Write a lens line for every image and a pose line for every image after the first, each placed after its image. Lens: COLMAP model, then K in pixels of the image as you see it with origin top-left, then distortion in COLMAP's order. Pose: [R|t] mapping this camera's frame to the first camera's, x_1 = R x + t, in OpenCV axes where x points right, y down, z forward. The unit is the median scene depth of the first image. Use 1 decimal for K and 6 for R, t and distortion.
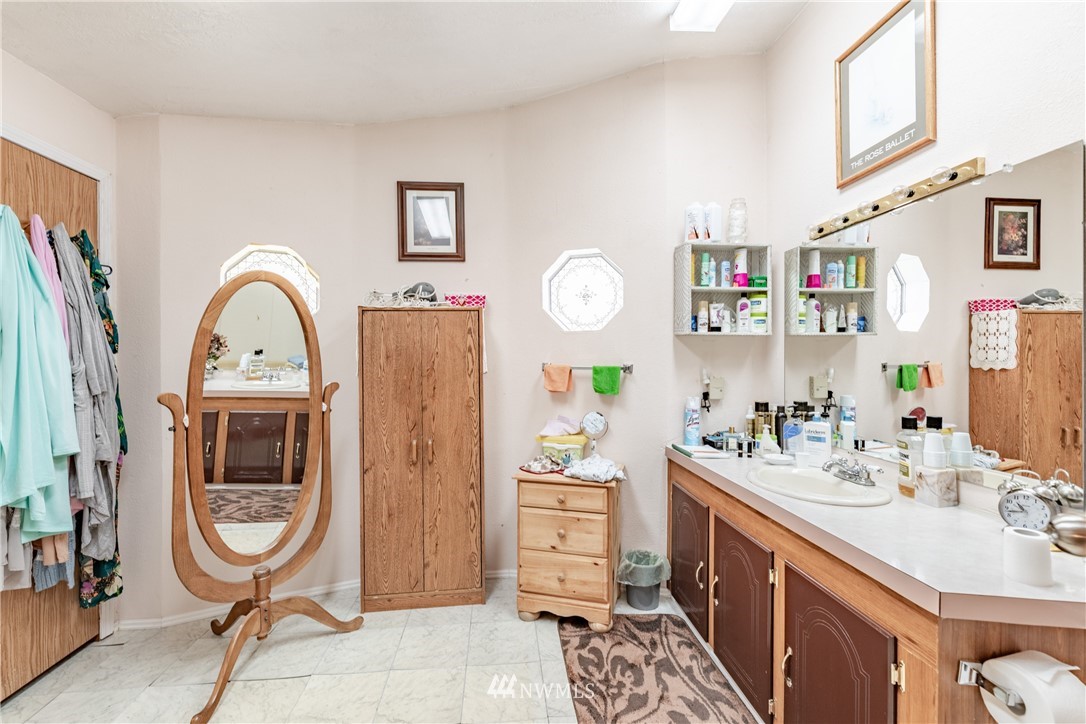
lens RADIAL K [[468.7, 0, 547.3], [0, 468.7, 358.6], [0, 0, 1]] dist [-0.000849, -0.000050]
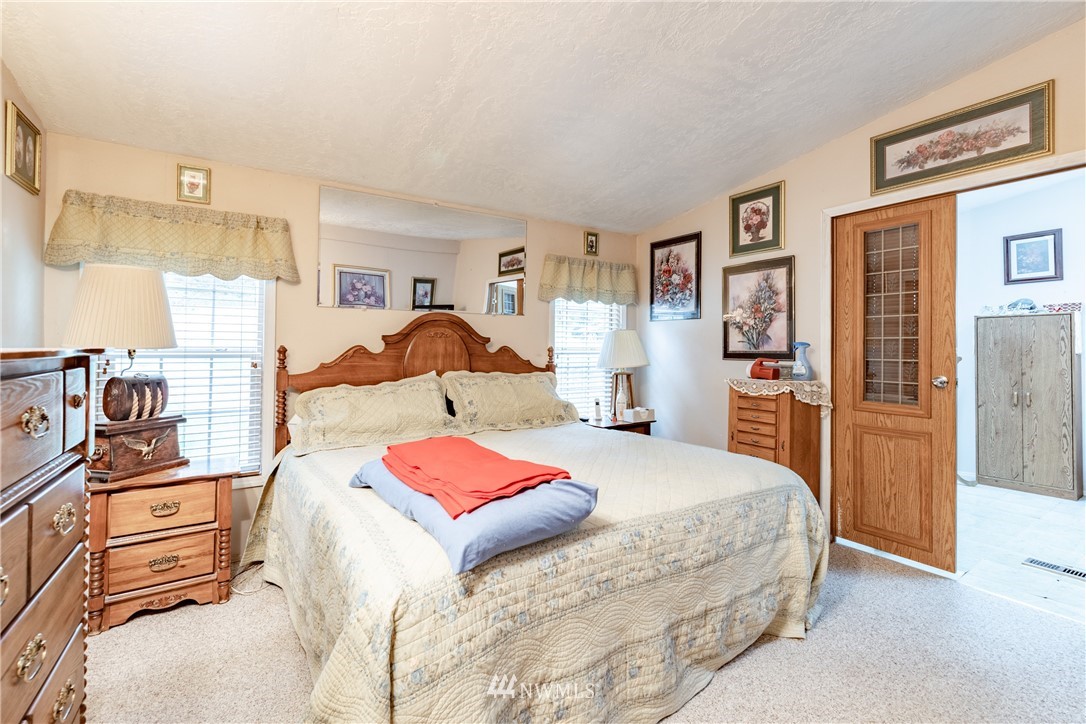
lens RADIAL K [[468.5, 0, 543.1], [0, 468.5, 344.3], [0, 0, 1]] dist [-0.000709, -0.000134]
pose [[0.452695, -0.000741, -0.891665, 0.459074], [-0.003546, 0.999990, -0.002632, 0.009703], [0.891658, 0.004353, 0.452688, -1.312738]]
